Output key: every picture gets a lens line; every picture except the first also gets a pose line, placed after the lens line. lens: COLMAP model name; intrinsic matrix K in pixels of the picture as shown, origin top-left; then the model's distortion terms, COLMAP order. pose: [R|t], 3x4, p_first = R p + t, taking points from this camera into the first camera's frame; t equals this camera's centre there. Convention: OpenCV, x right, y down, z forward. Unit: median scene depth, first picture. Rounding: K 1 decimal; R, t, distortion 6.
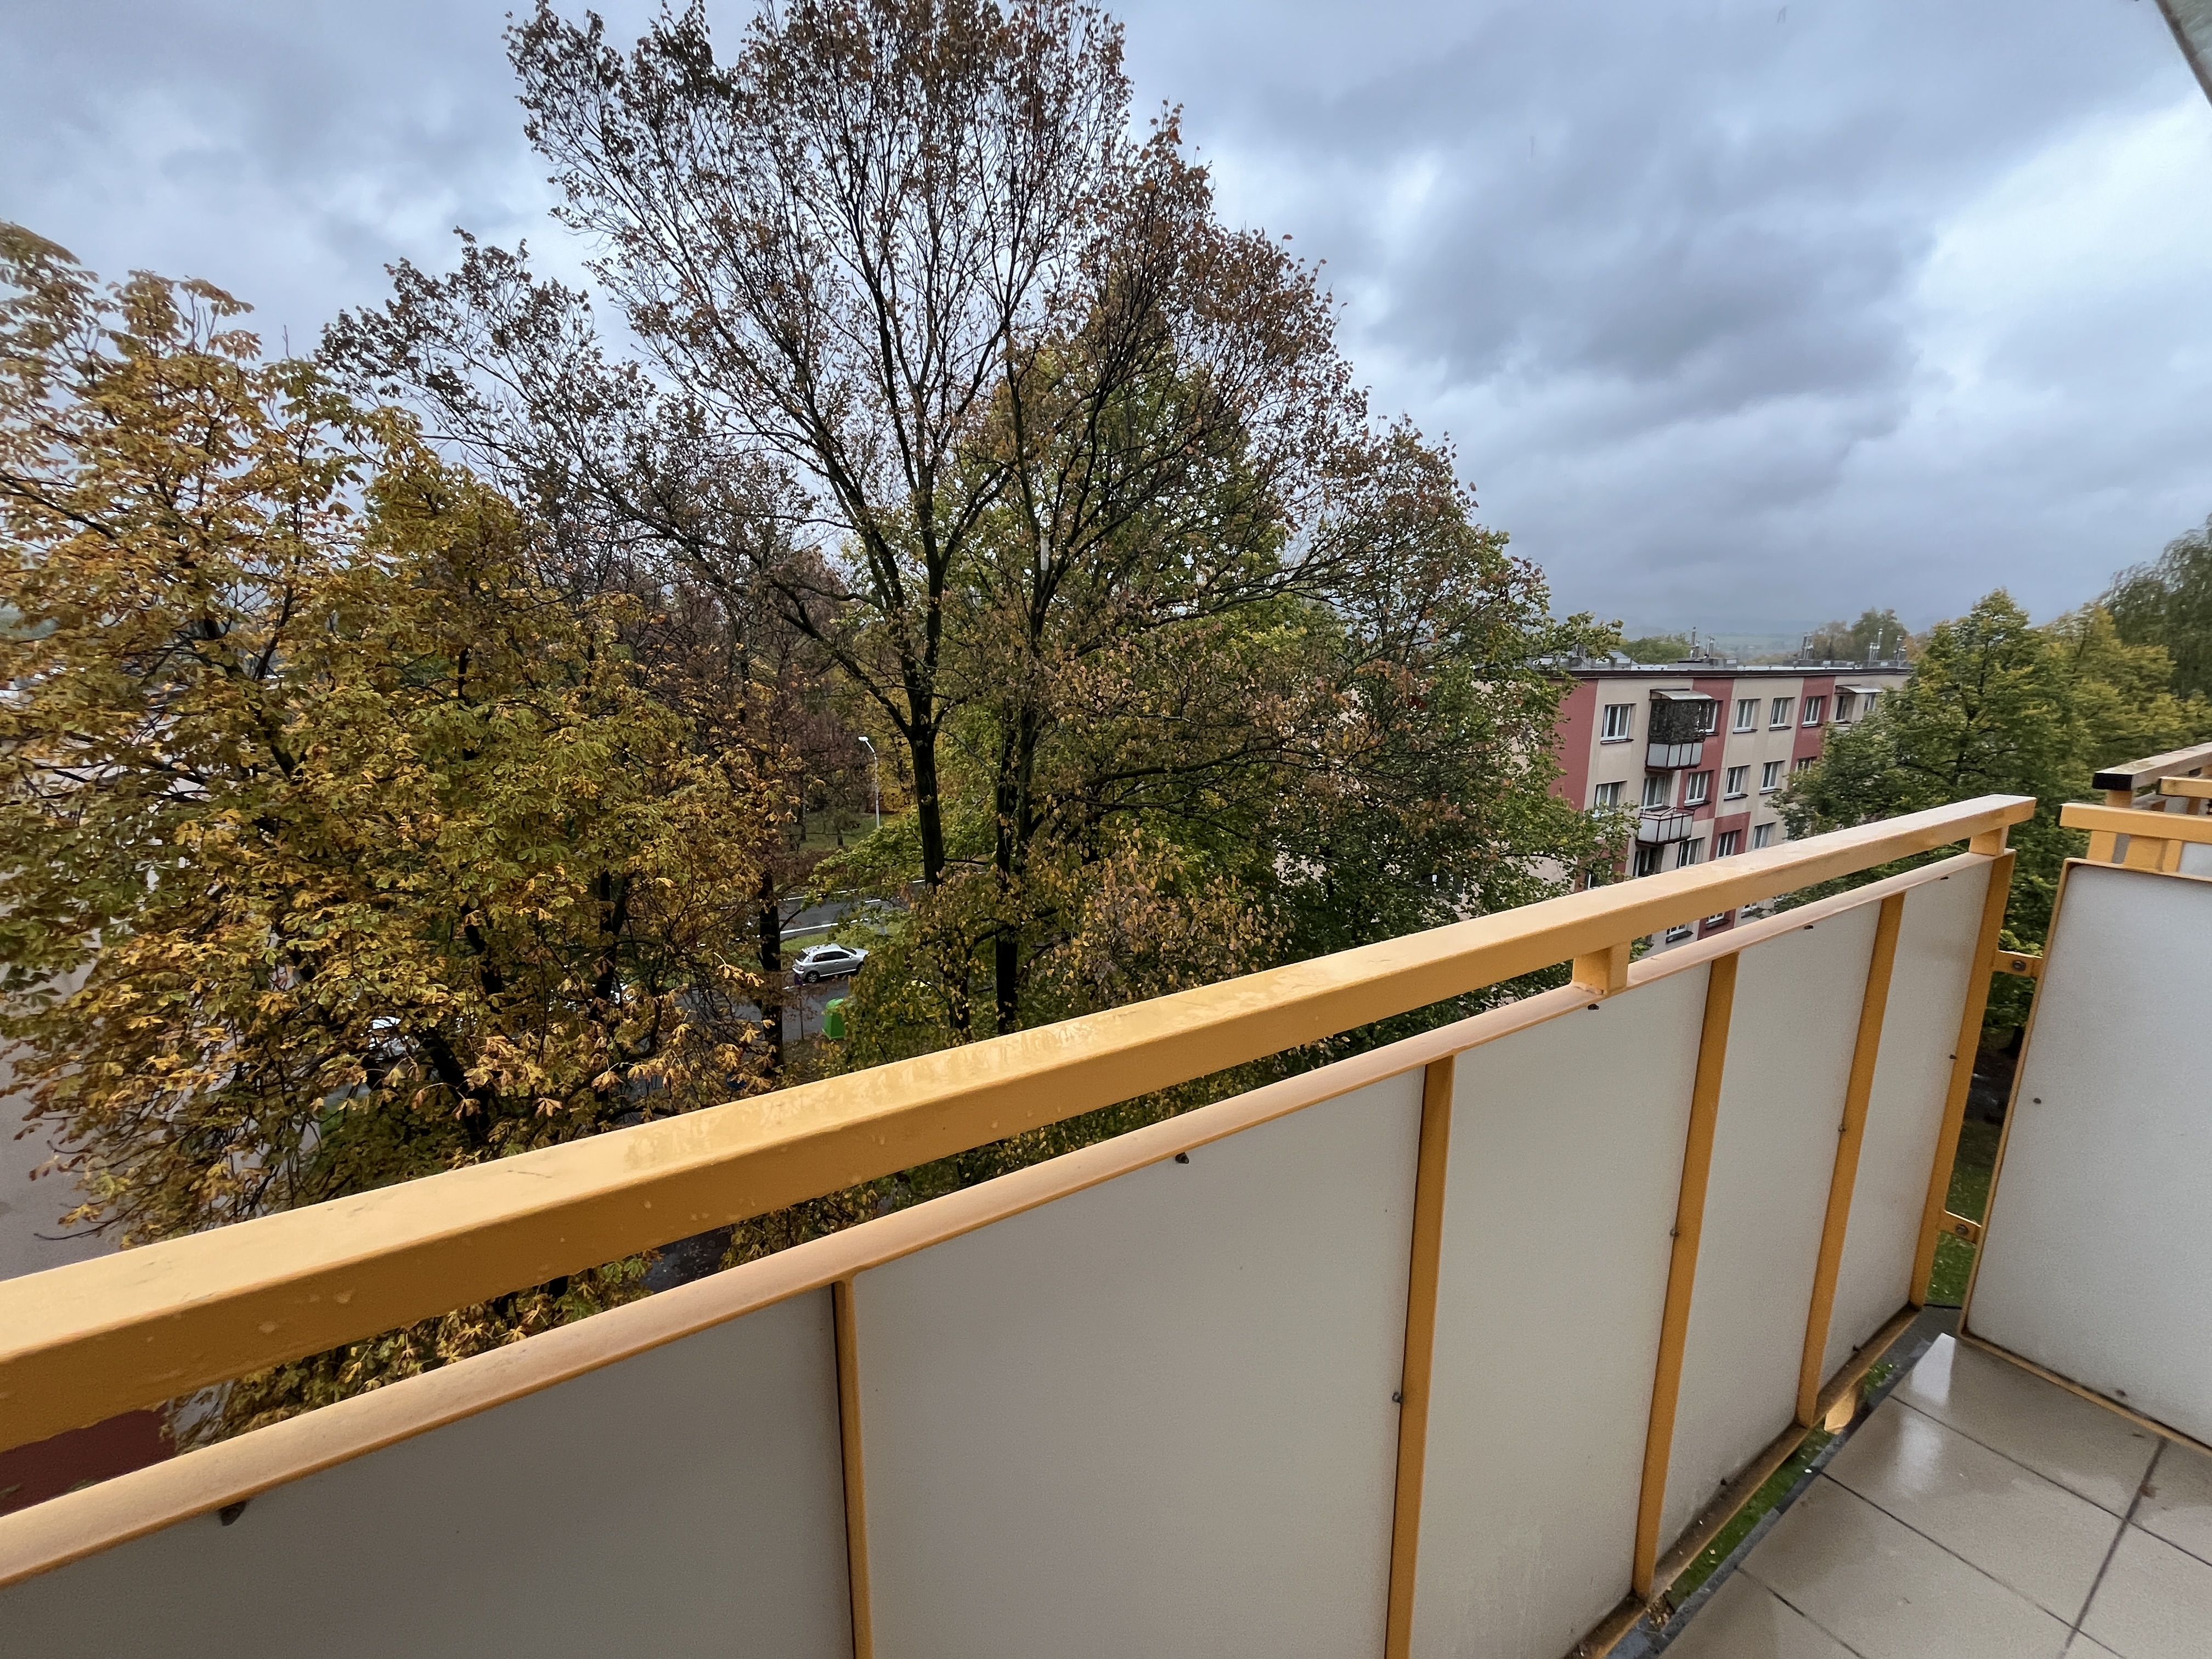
lens RADIAL K [[904.8, 0, 1112.2], [0, 904.8, 832.2], [0, 0, 1]] dist [0.000893, -0.000661]
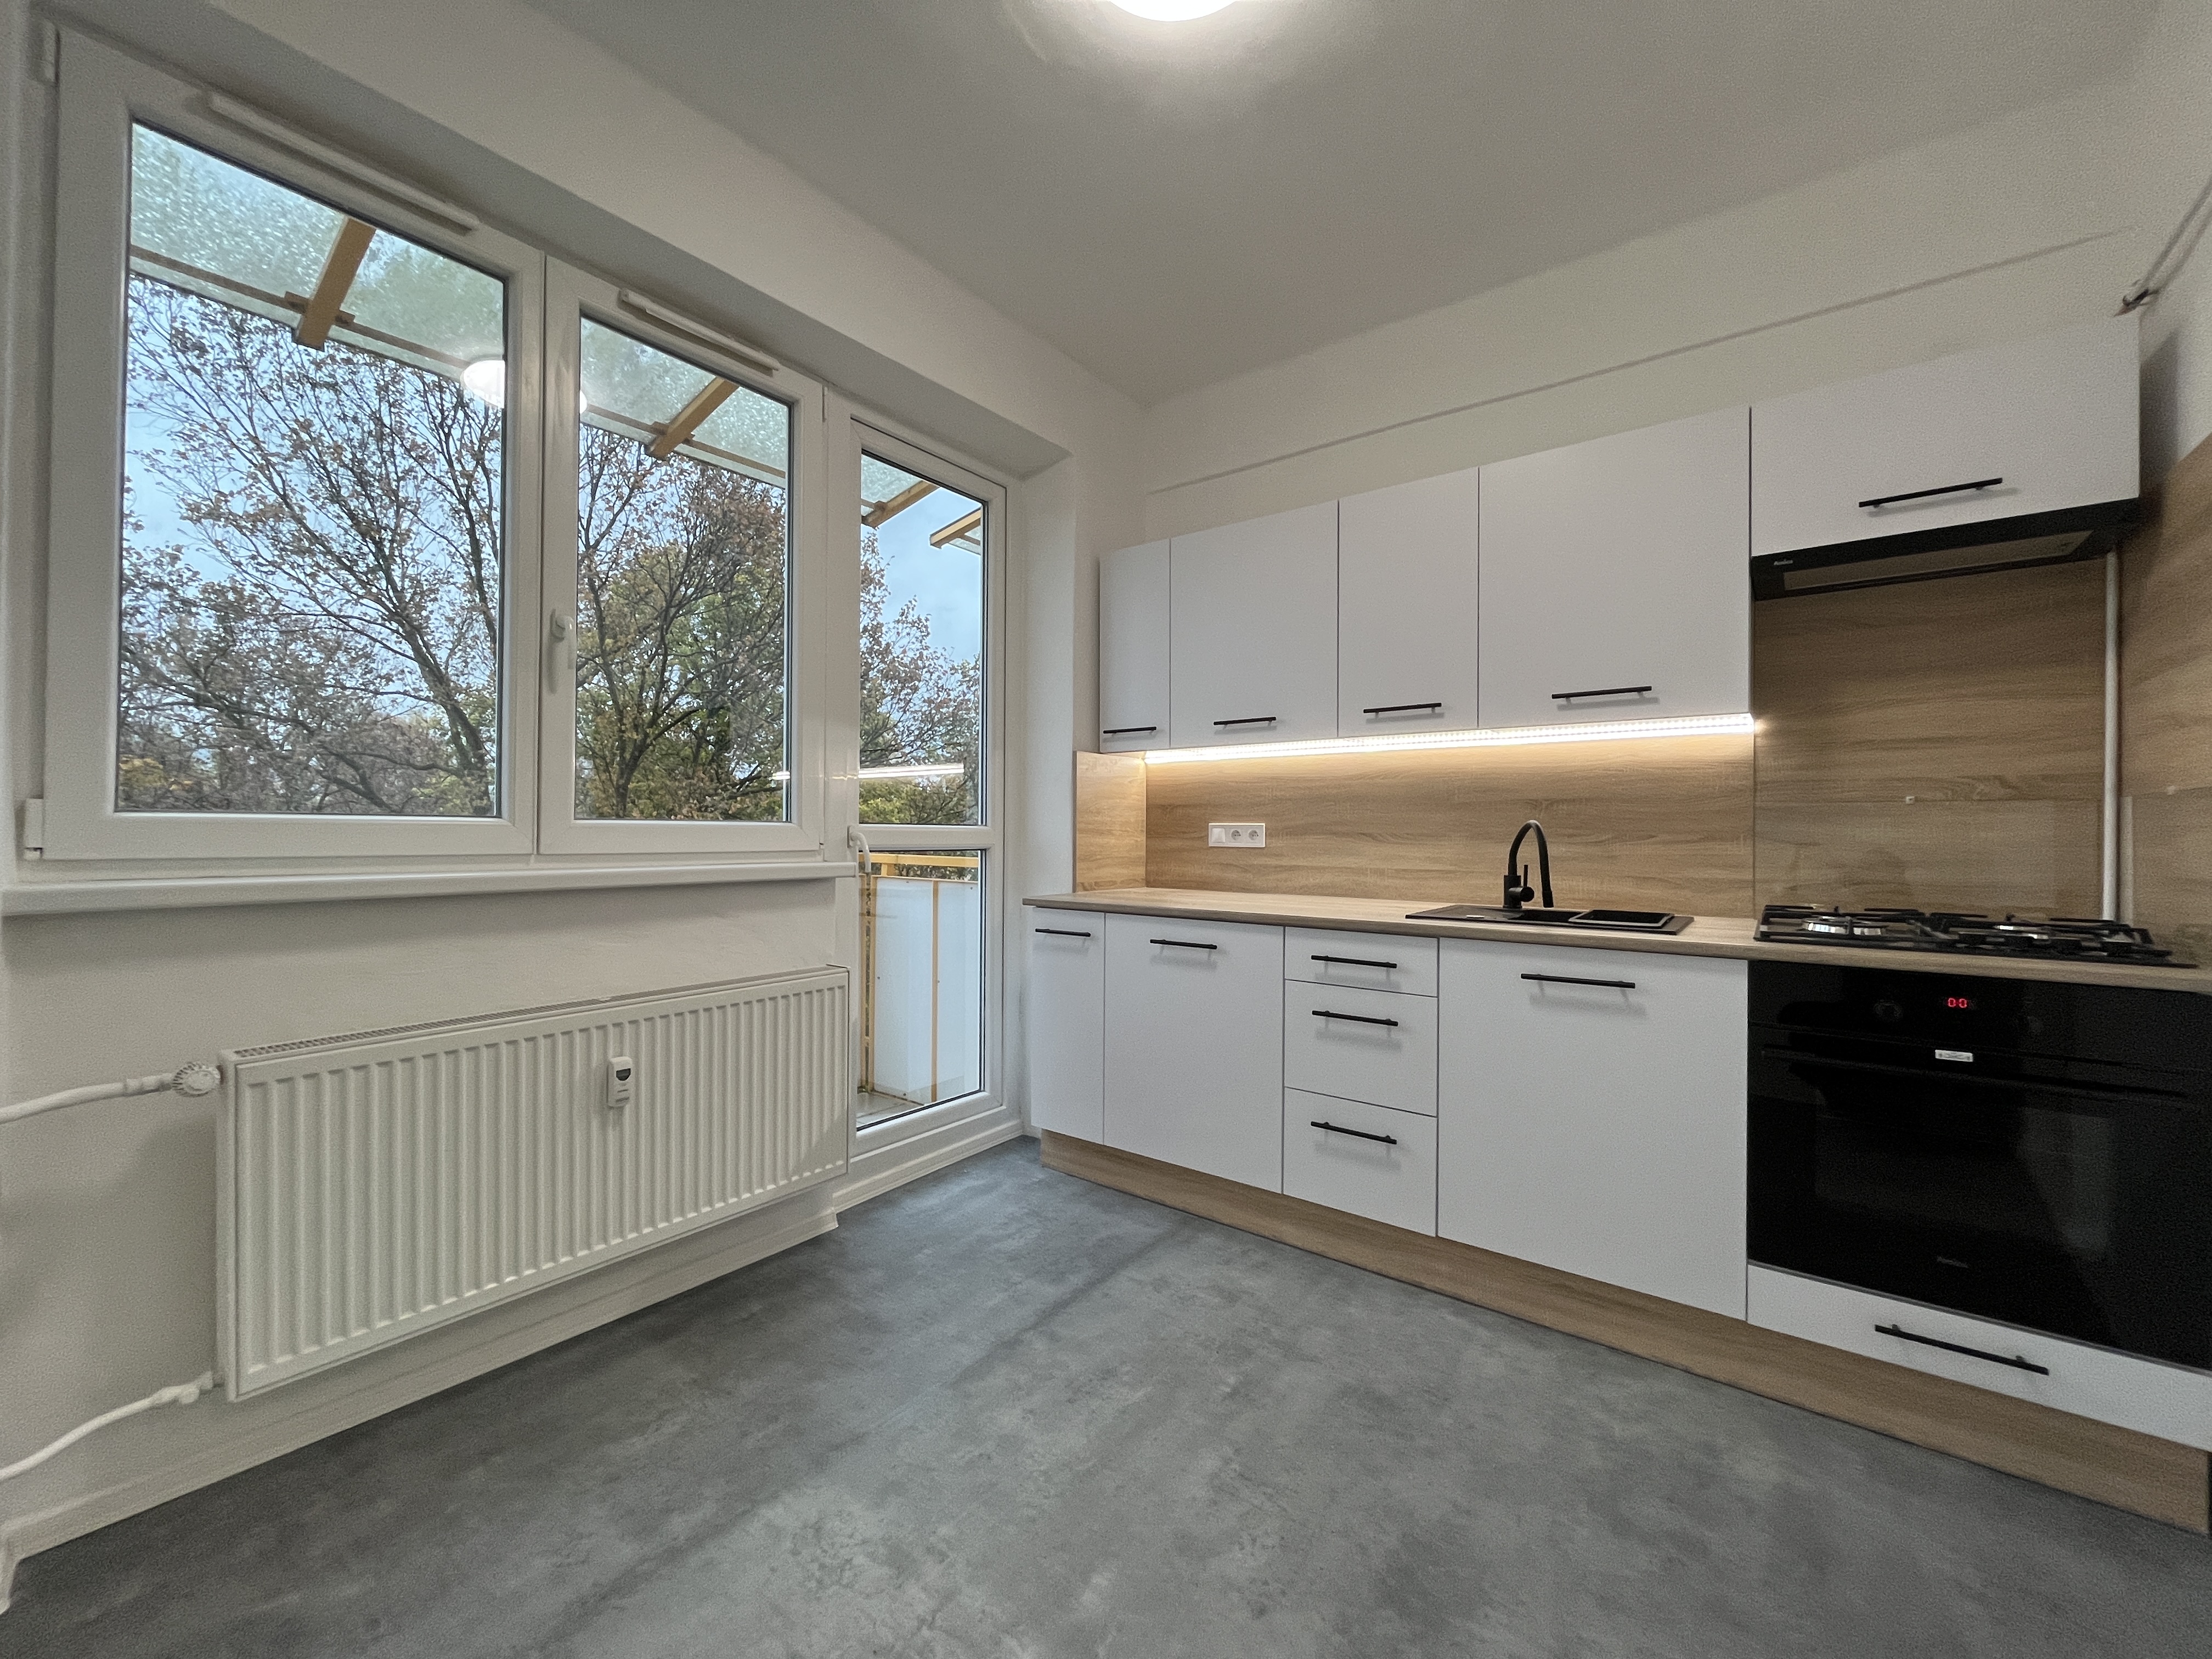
lens RADIAL K [[904.8, 0, 1098.7], [0, 904.8, 827.1], [0, 0, 1]] dist [0.000893, -0.000661]
pose [[0.945317, 0.002579, 0.326144, 0.108986], [0.062167, 0.980211, -0.187942, 0.050622], [-0.320174, 0.197940, 0.926449, -0.195665]]
